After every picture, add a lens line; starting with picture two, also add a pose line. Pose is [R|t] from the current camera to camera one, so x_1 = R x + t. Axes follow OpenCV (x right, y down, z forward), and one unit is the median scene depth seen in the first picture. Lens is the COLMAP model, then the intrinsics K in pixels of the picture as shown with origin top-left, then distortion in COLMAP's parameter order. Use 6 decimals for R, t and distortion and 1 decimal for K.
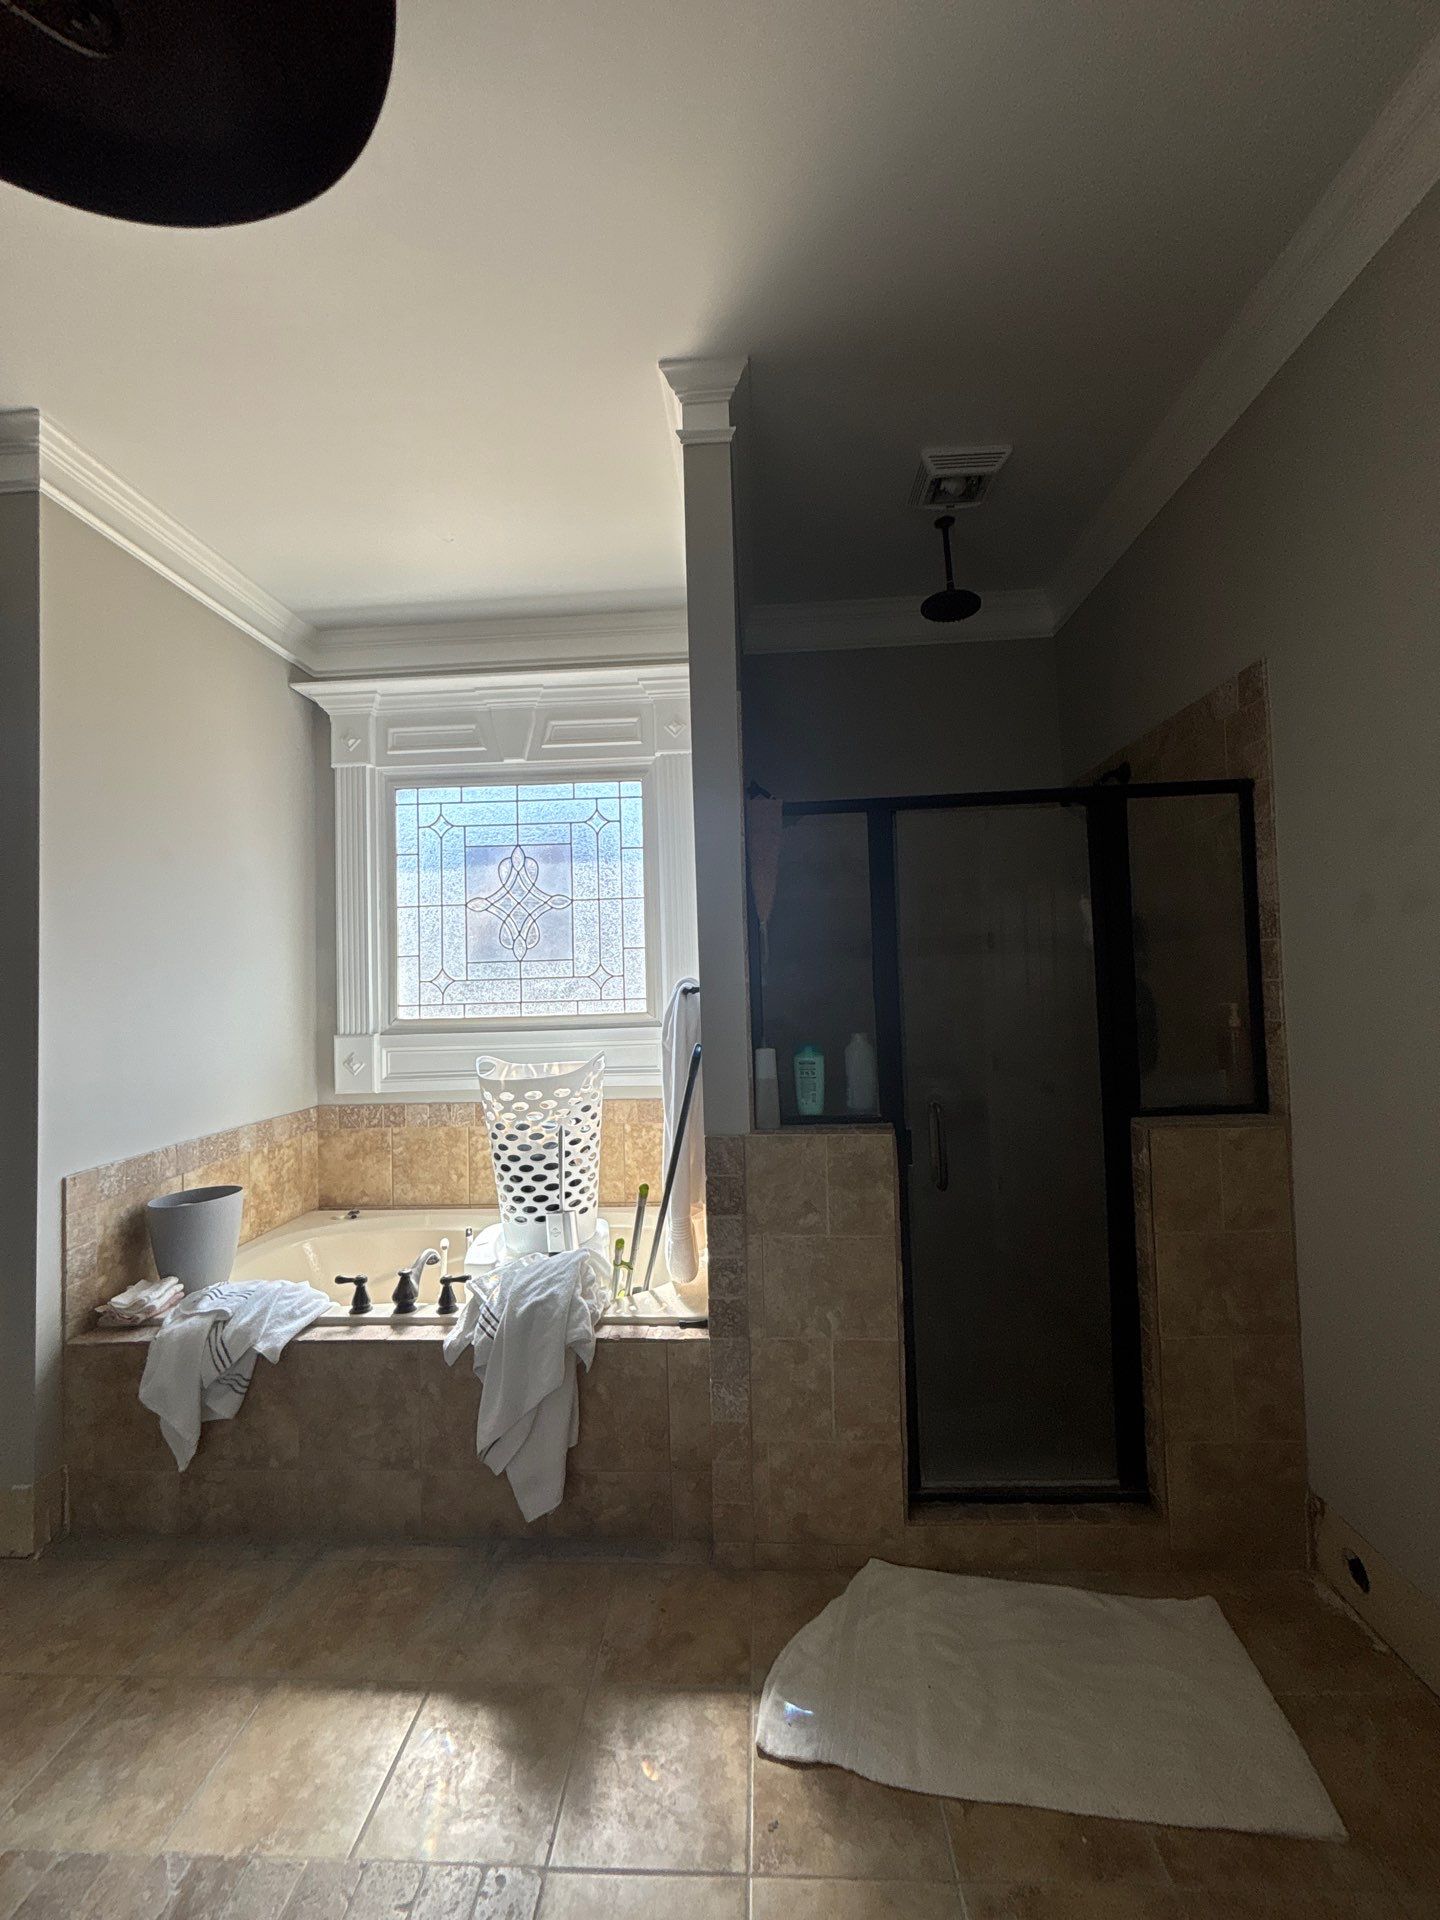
lens RADIAL K [[767.6, 0, 717.7], [0, 767.6, 957.5], [0, 0, 1]] dist [-0.001948, 0.000212]
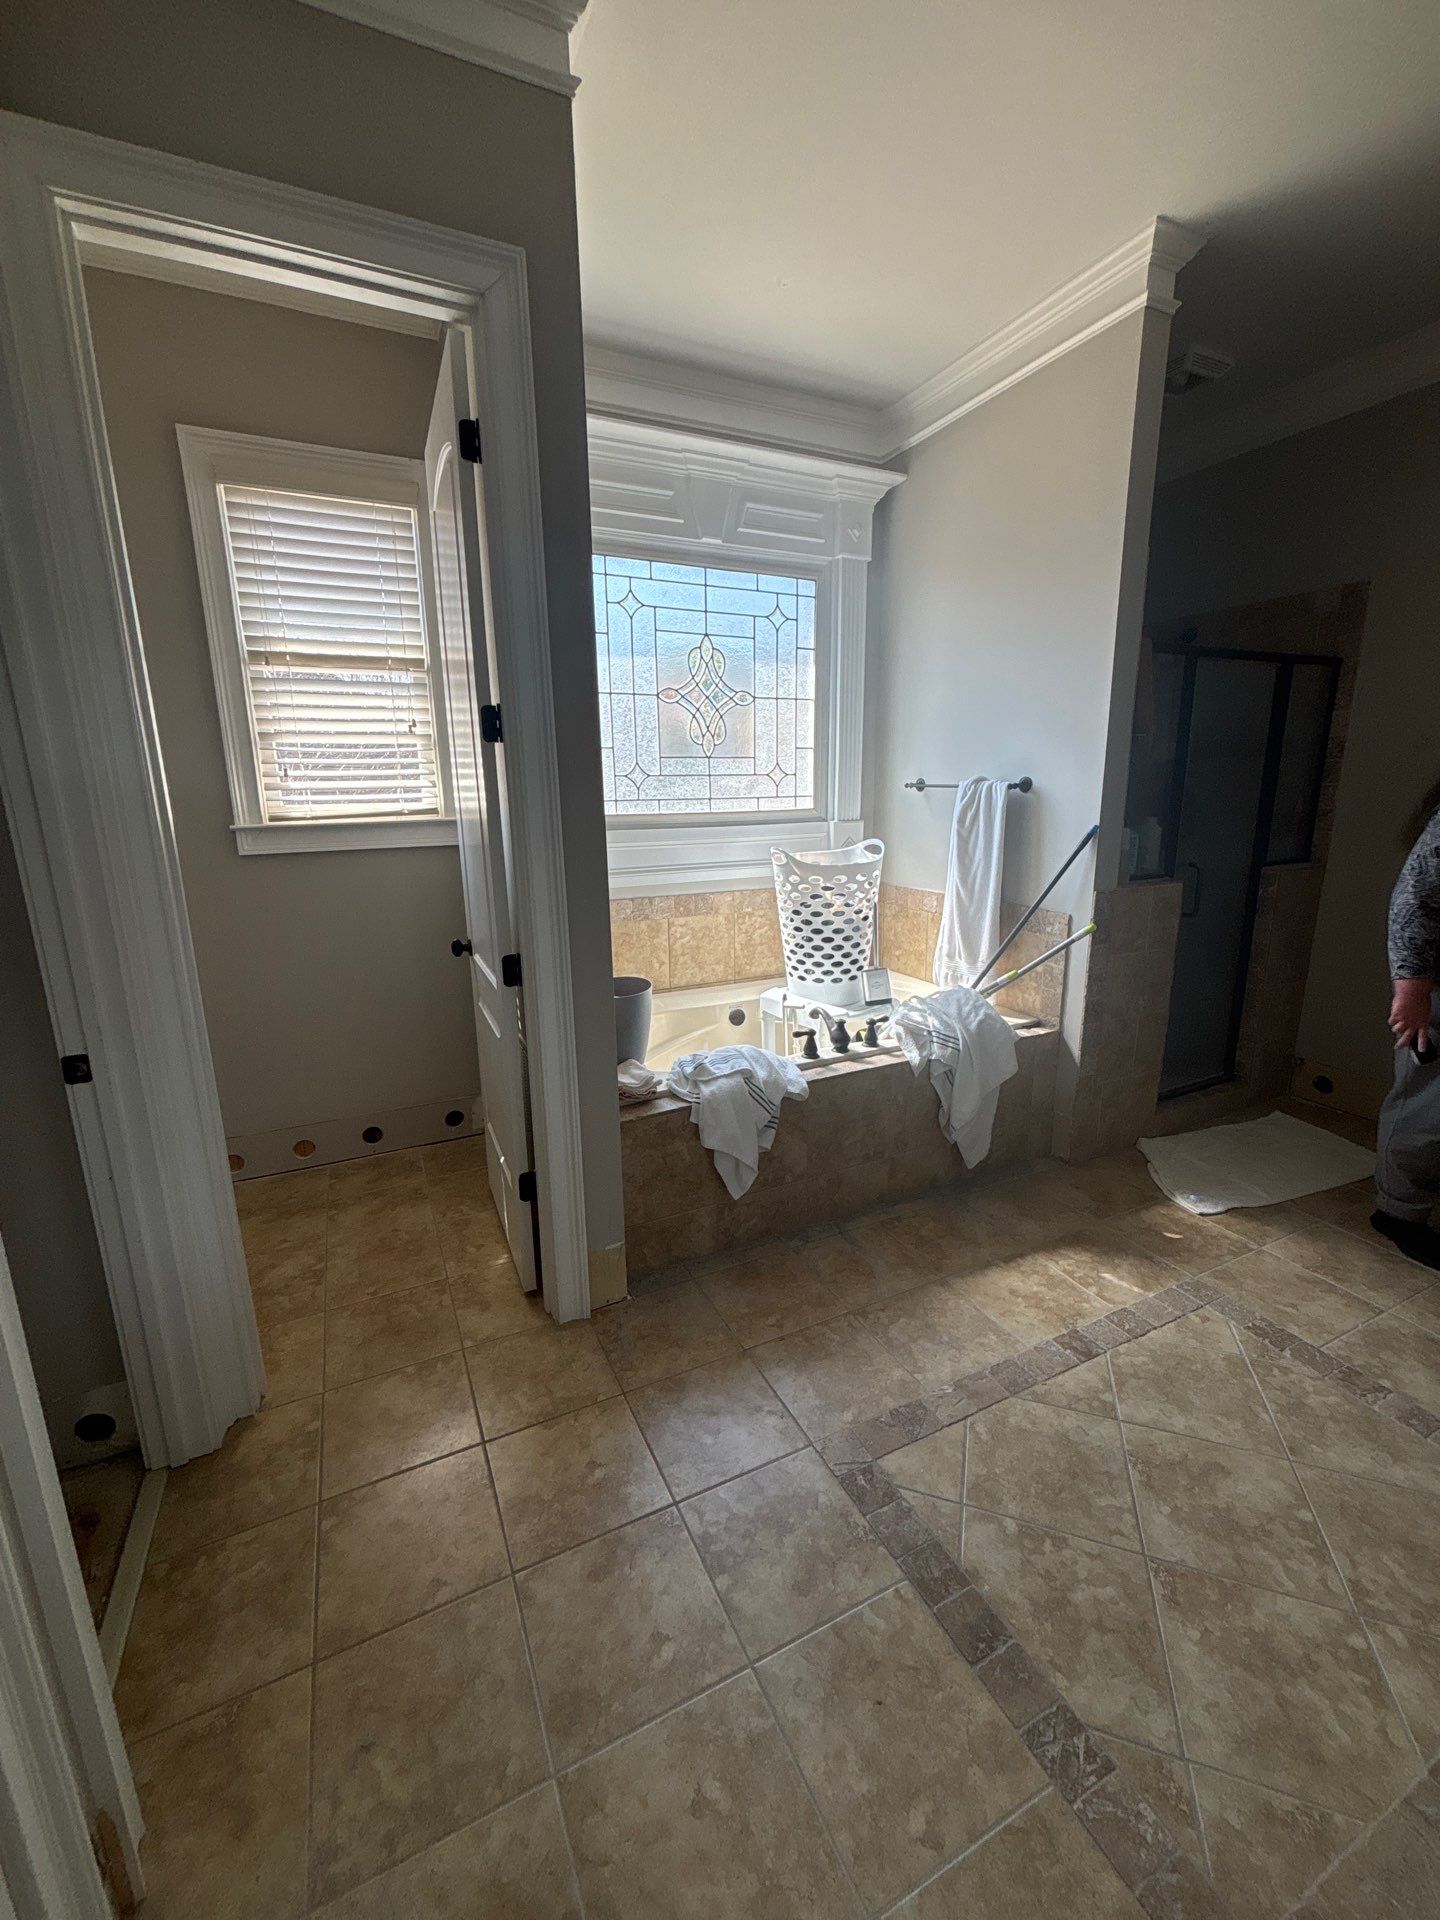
lens RADIAL K [[750.6, 0, 720.0], [0, 750.6, 960.0], [0, 0, 1]] dist [0.035532, -0.028664]
pose [[0.879960, -0.091433, 0.466165, -1.037482], [-0.027158, 0.970015, 0.241522, 0.033535], [-0.474271, -0.225190, 0.851092, 0.098211]]
